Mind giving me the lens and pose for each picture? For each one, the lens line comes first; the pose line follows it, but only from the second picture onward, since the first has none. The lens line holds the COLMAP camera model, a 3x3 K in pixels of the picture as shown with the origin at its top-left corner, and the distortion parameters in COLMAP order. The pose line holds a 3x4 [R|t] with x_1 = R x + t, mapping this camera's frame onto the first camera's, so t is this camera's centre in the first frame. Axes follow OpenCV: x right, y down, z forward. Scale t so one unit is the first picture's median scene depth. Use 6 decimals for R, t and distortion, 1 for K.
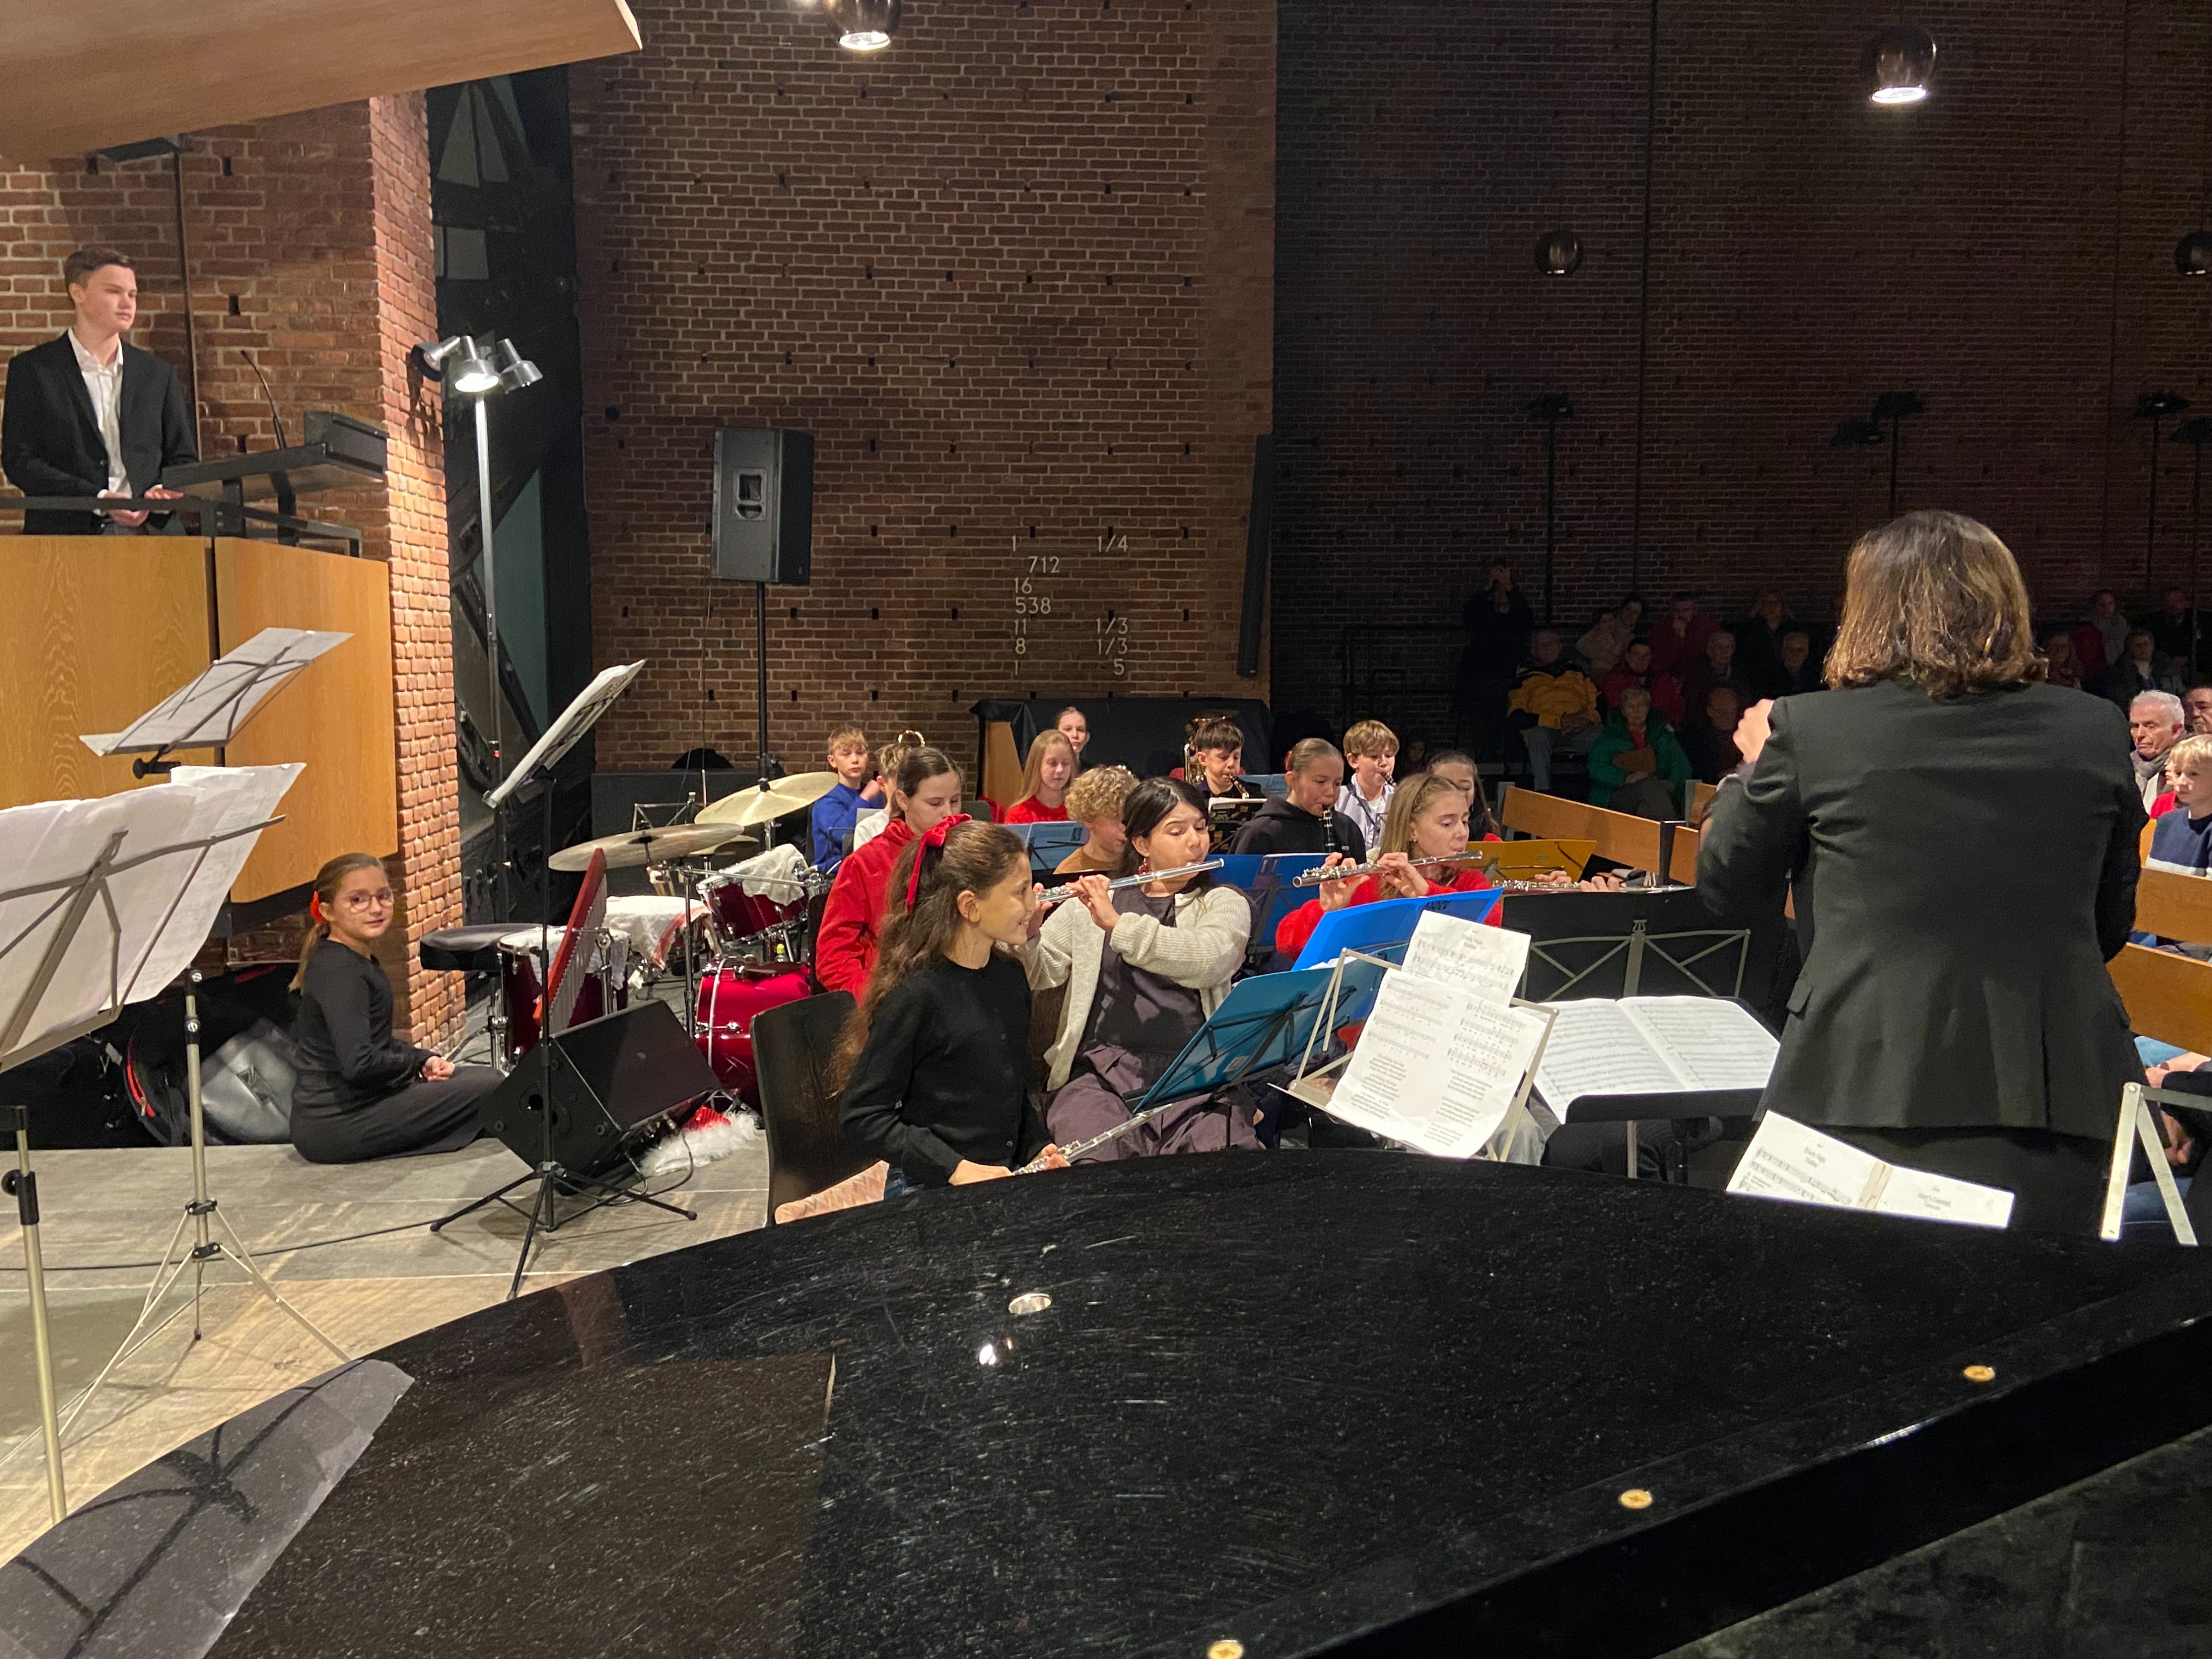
lens RADIAL K [[1803.4, 0, 1106.0], [0, 1803.4, 829.5], [0, 0, 1]] dist [0.128217, -0.170397]
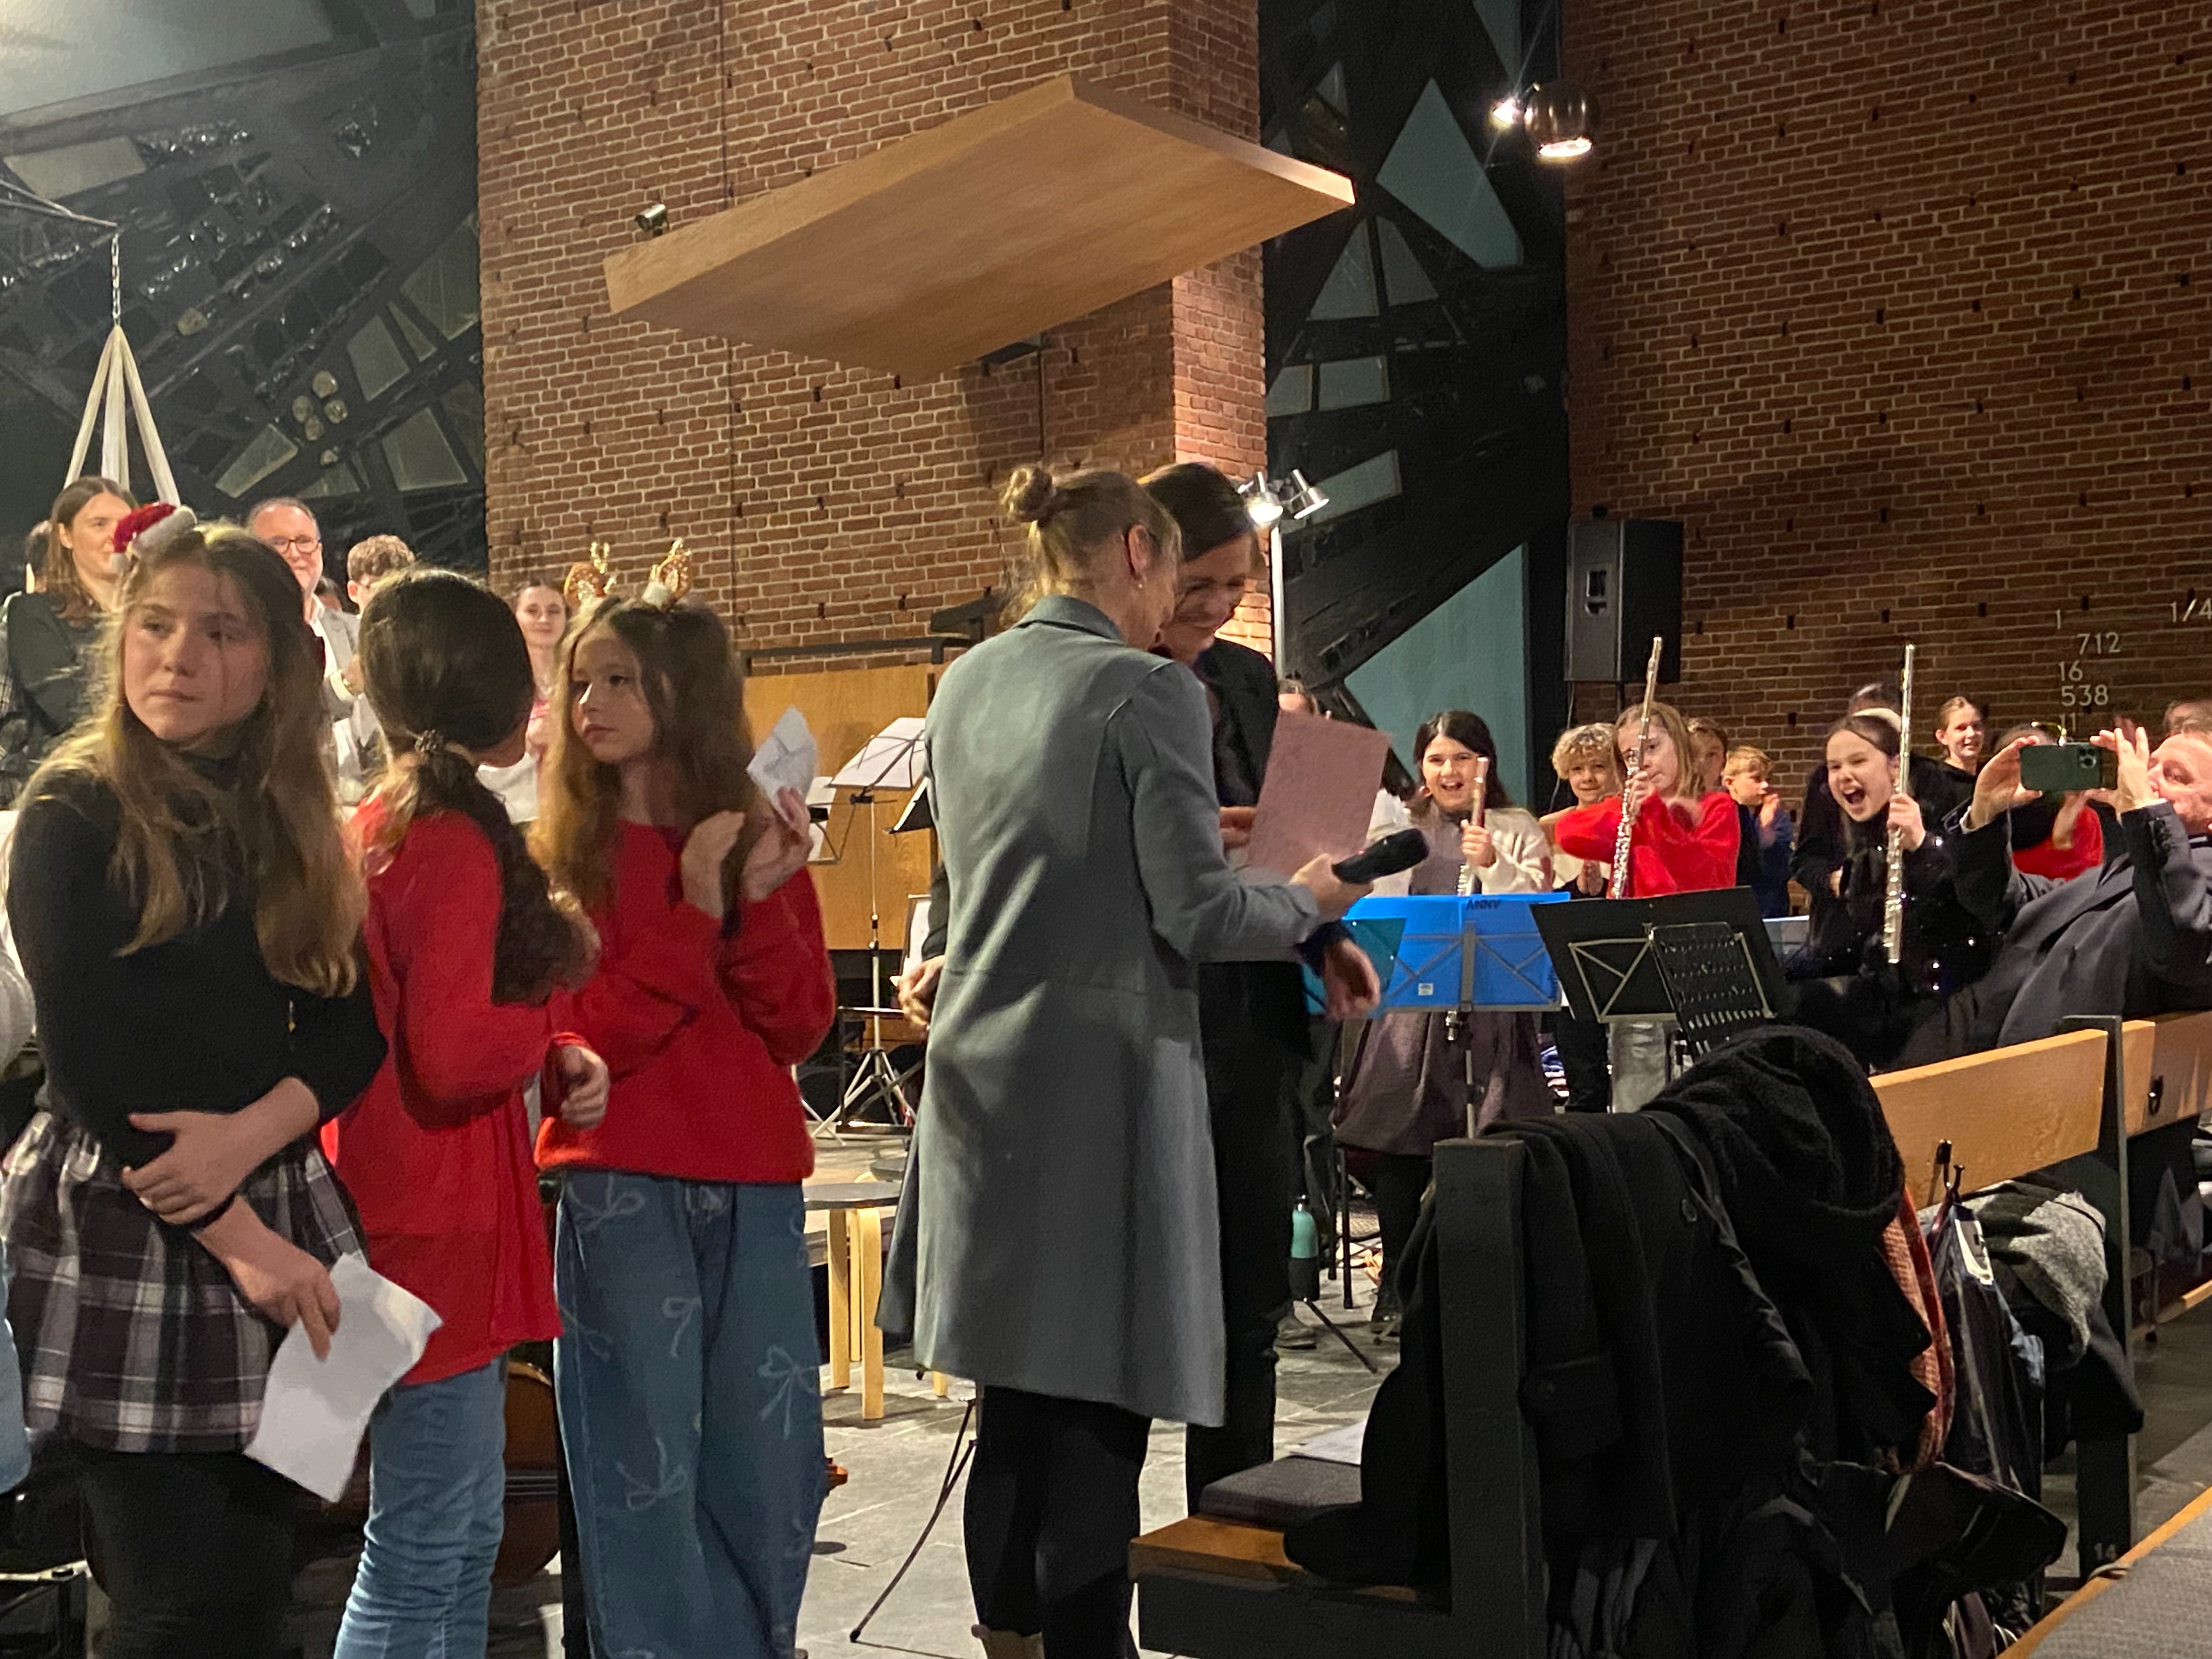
lens RADIAL K [[2756.1, 0, 1106.0], [0, 2756.1, 829.5], [0, 0, 1]] dist [0.100546, -0.092958]
pose [[0.774768, -0.017024, -0.632016, 0.403558], [-0.045014, 0.995615, -0.081999, 0.053438], [0.630641, 0.091980, 0.770605, -0.198537]]
